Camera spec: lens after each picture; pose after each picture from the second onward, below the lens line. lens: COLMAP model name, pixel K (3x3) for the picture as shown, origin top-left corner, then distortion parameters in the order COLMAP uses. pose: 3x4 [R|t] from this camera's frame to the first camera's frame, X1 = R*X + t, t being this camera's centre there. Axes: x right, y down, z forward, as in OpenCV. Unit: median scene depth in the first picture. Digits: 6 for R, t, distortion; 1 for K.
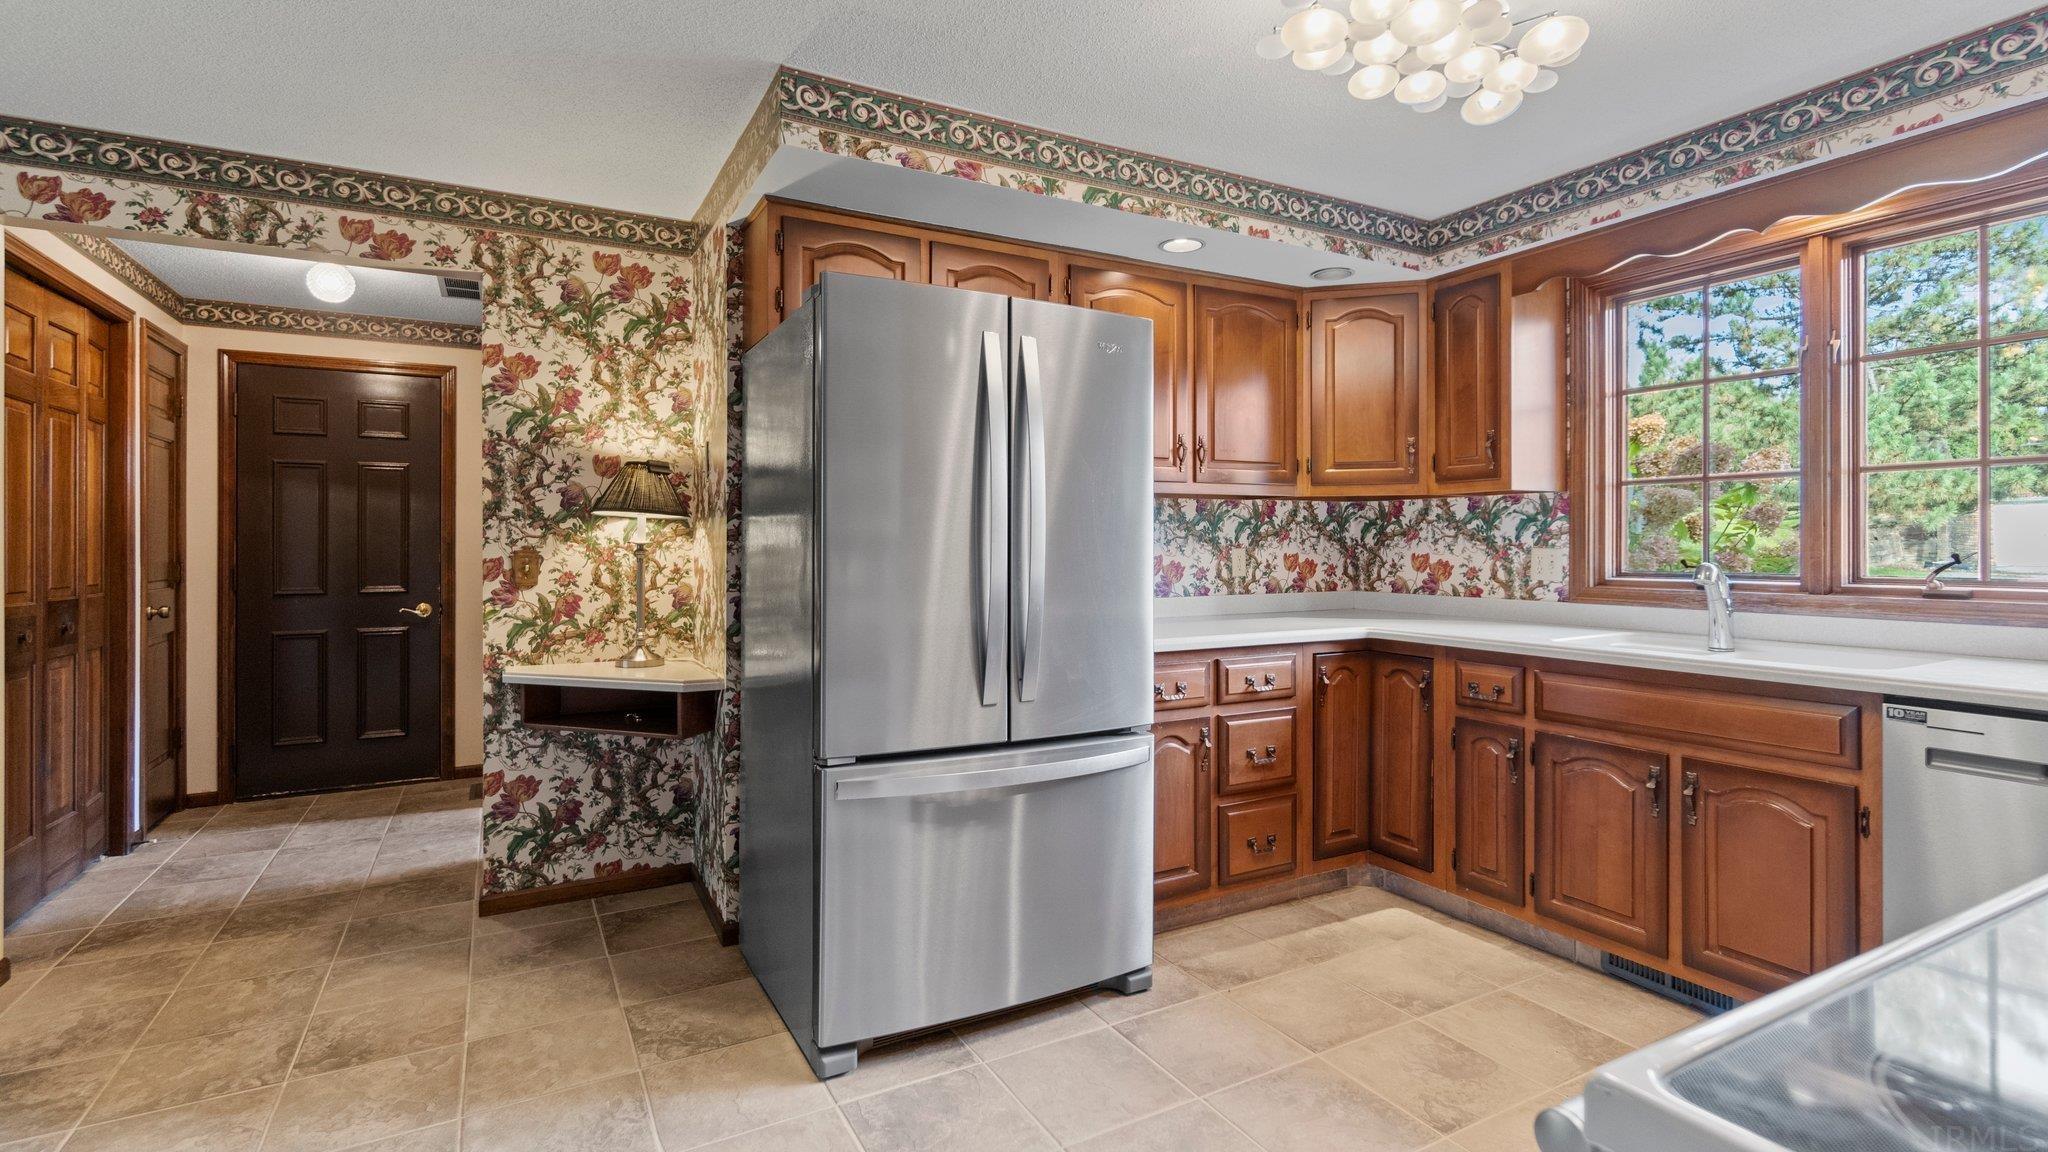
lens RADIAL K [[941.0, 0, 1022.5], [0, 941.0, 541.6], [0, 0, 1]] dist [0.000185, -0.000105]
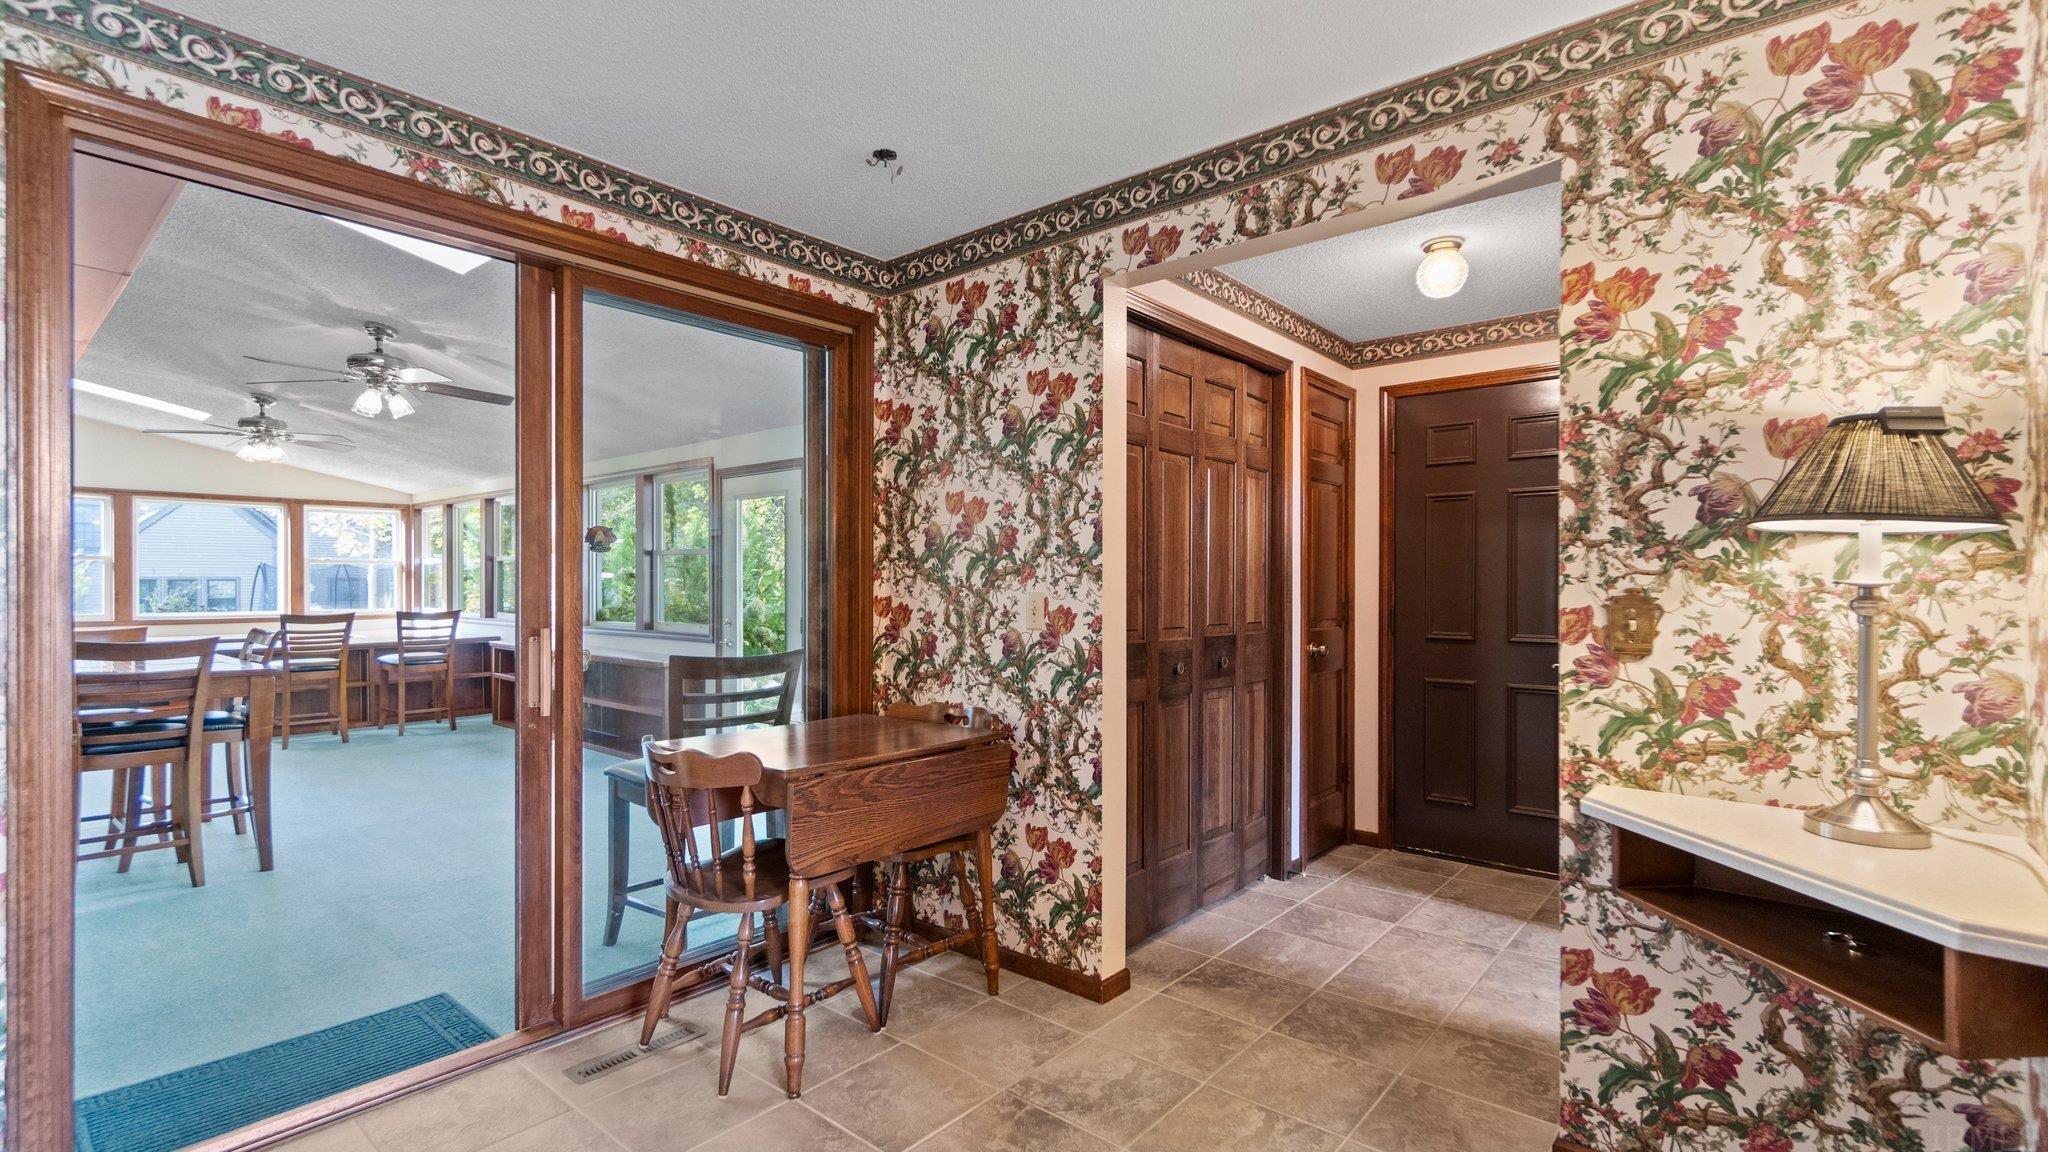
lens RADIAL K [[918.5, 0, 1018.1], [0, 918.5, 586.2], [0, 0, 1]] dist [0.002138, -0.000195]
pose [[0.352044, 0.003203, -0.935978, -0.119021], [0.000972, 0.999992, 0.003787, 0.000518], [0.935983, -0.002243, 0.352038, 0.432829]]
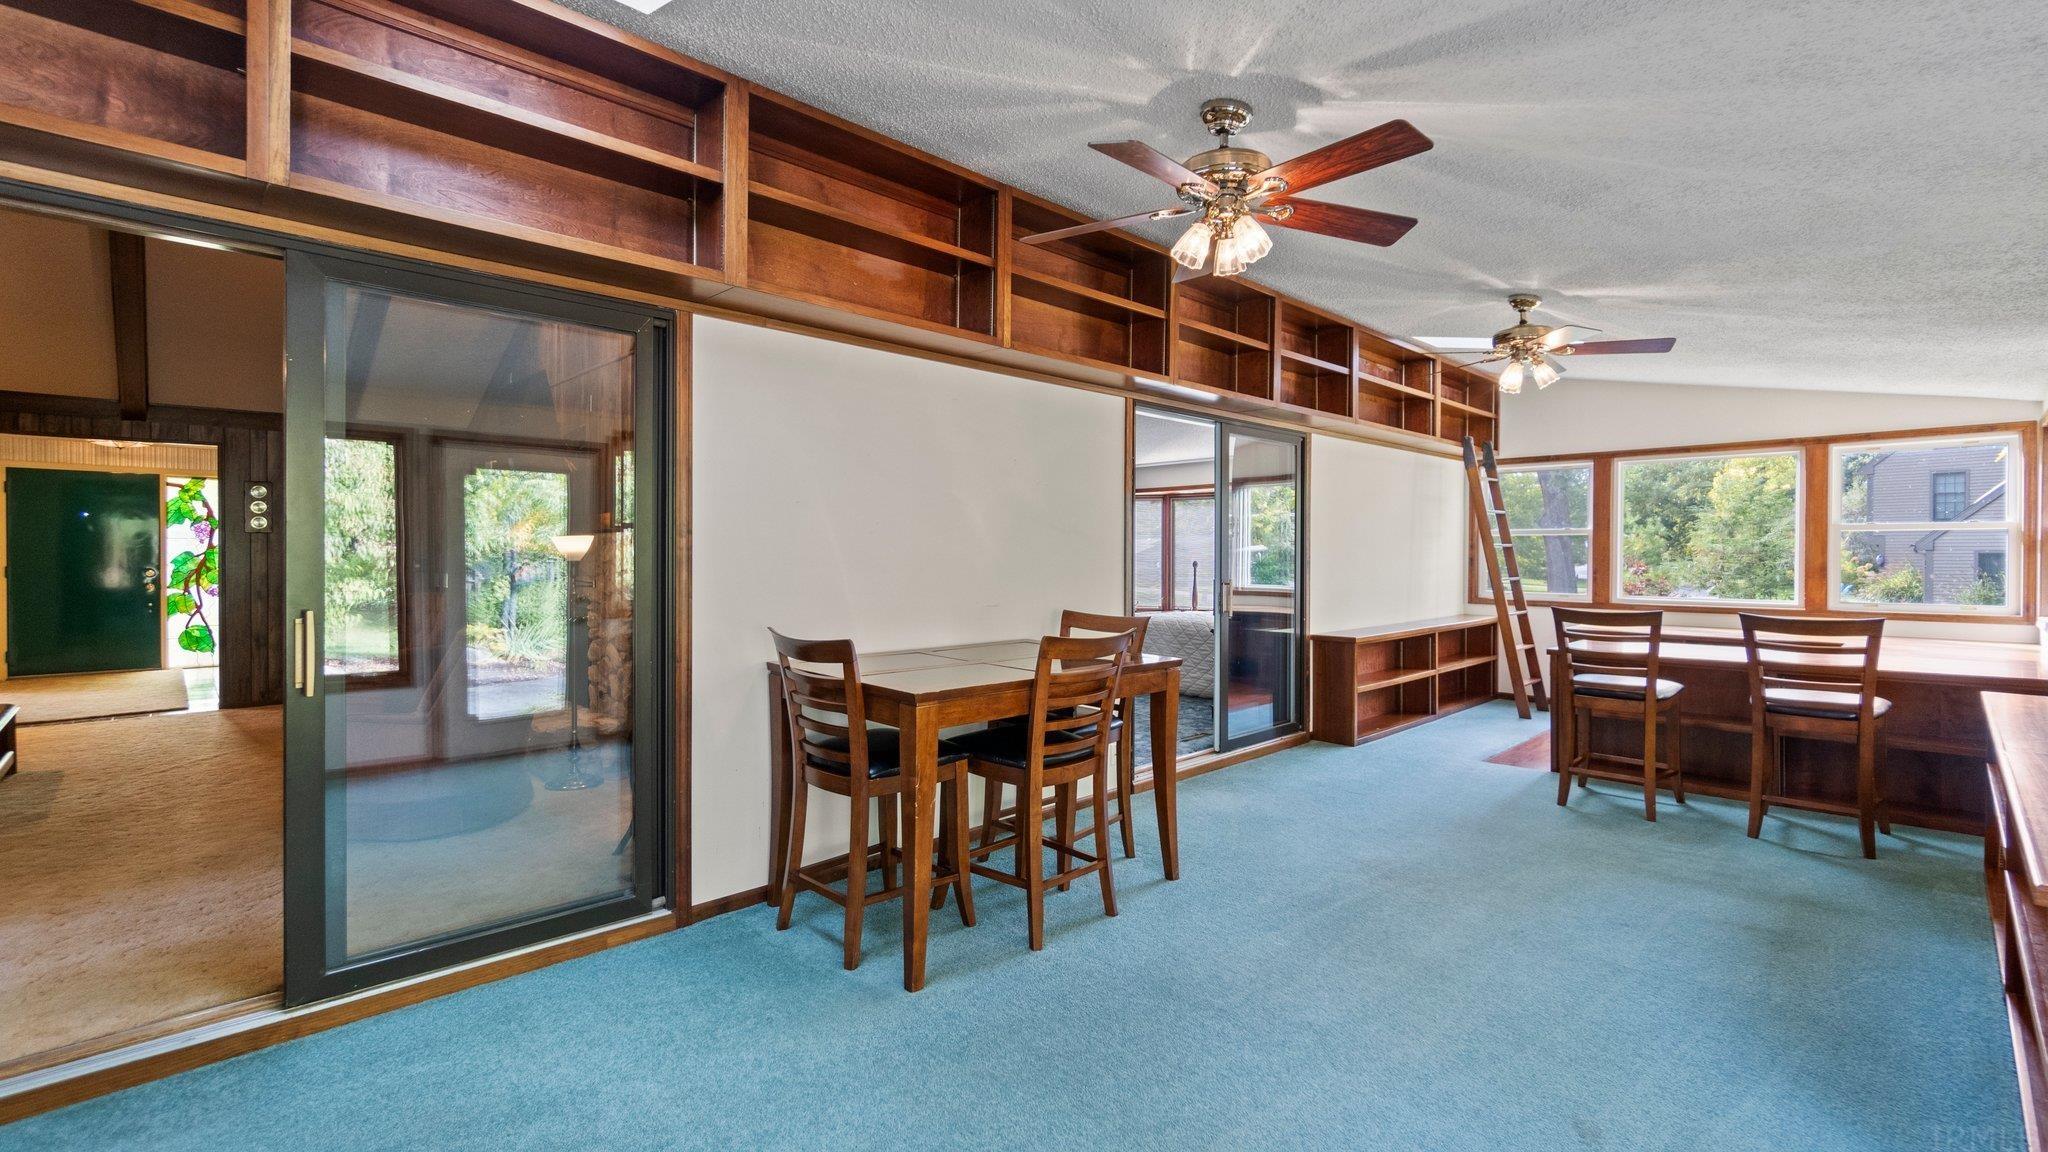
lens RADIAL K [[896.8, 0, 1024.4], [0, 896.8, 558.0], [0, 0, 1]] dist [-0.000512, -0.000166]
pose [[-0.963423, -0.000910, -0.267985, -1.665653], [-0.001667, 0.999995, 0.002598, -0.009718], [0.267981, 0.002949, -0.963420, 0.767962]]
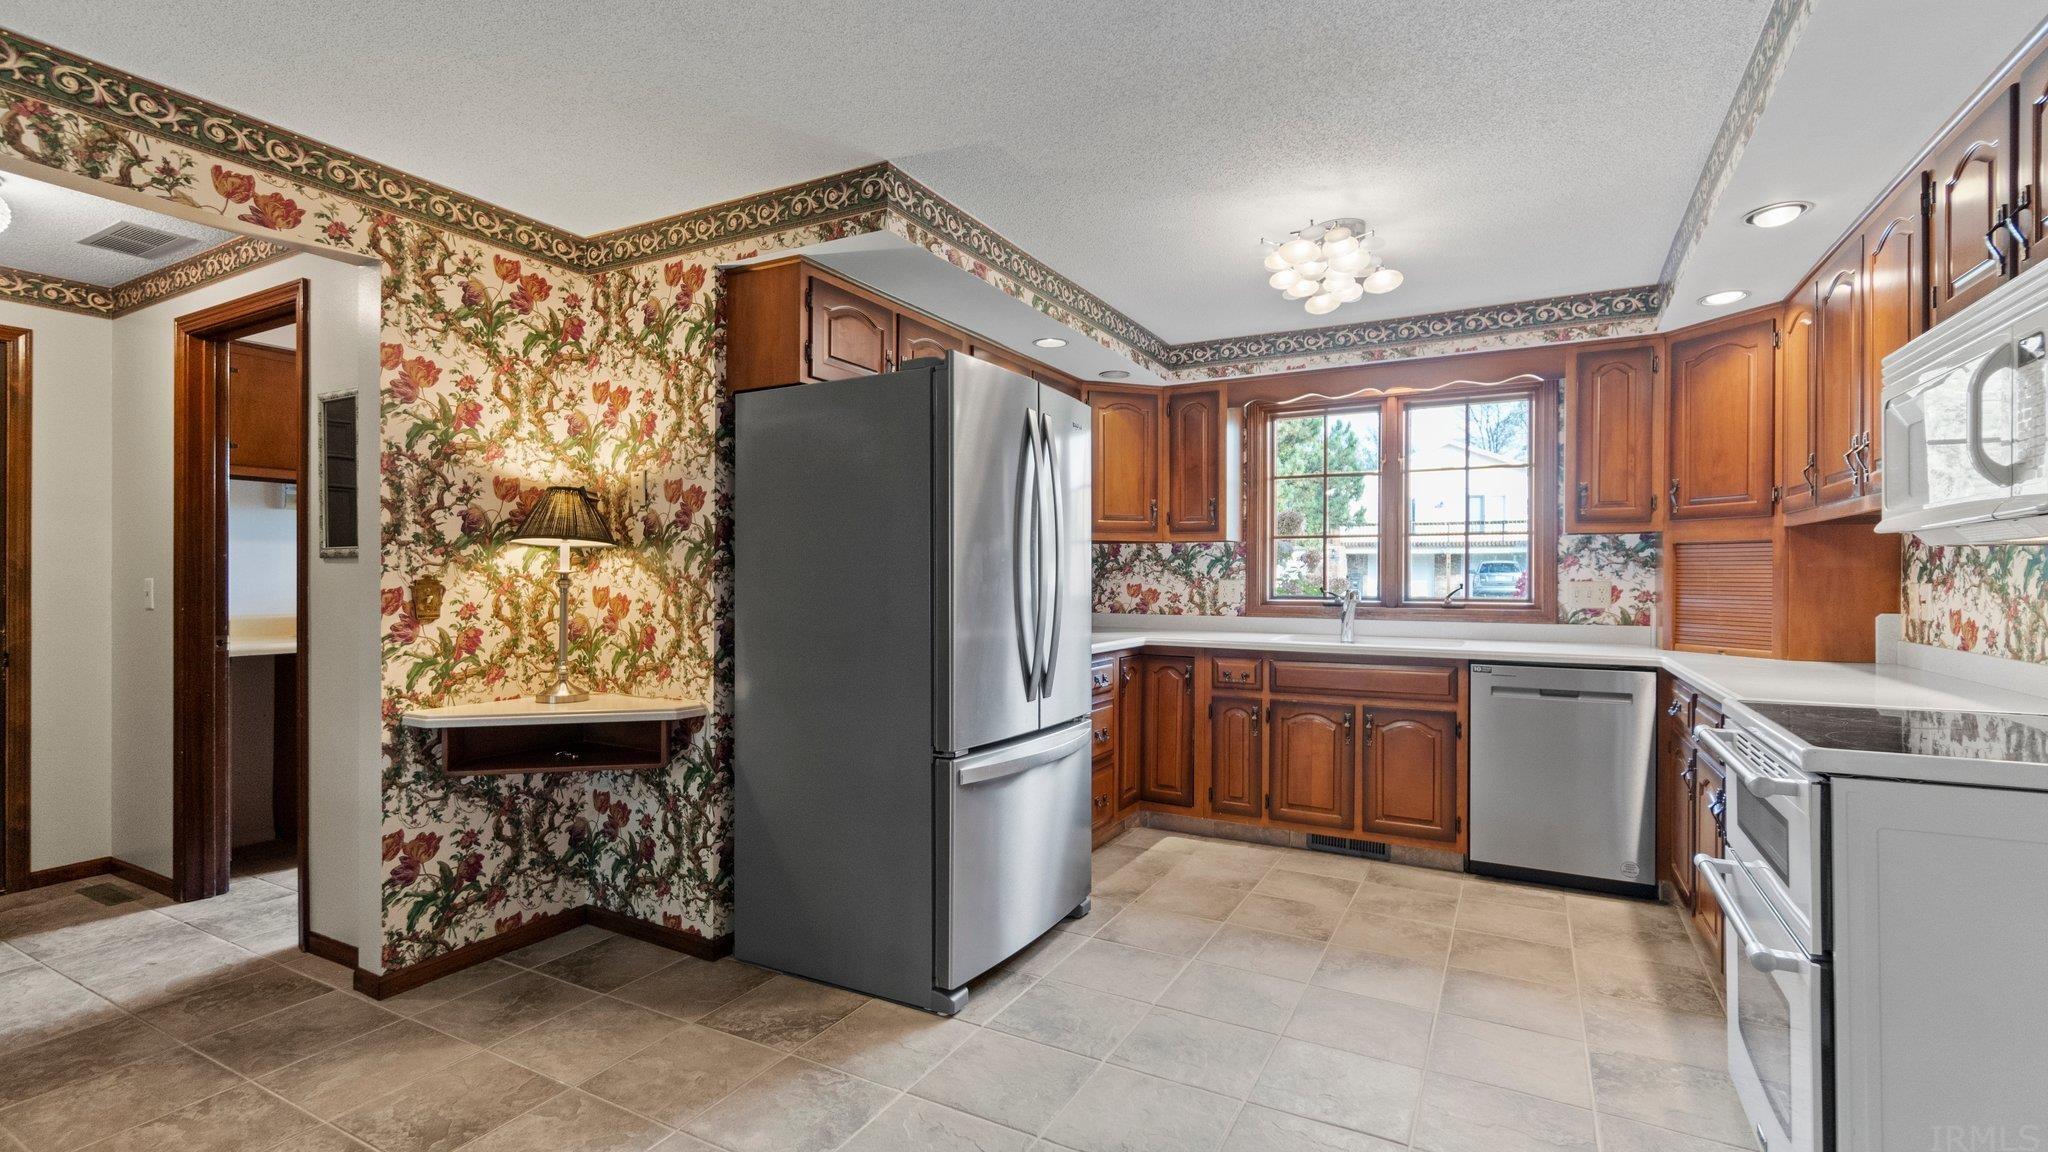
lens RADIAL K [[911.0, 0, 1015.9], [0, 911.0, 574.9], [0, 0, 1]] dist [-0.000338, -0.000848]
pose [[0.846595, 0.005379, 0.532210, -0.519225], [-0.006650, 0.999978, 0.000472, 0.000575], [-0.532196, -0.003939, 0.846612, -0.025132]]
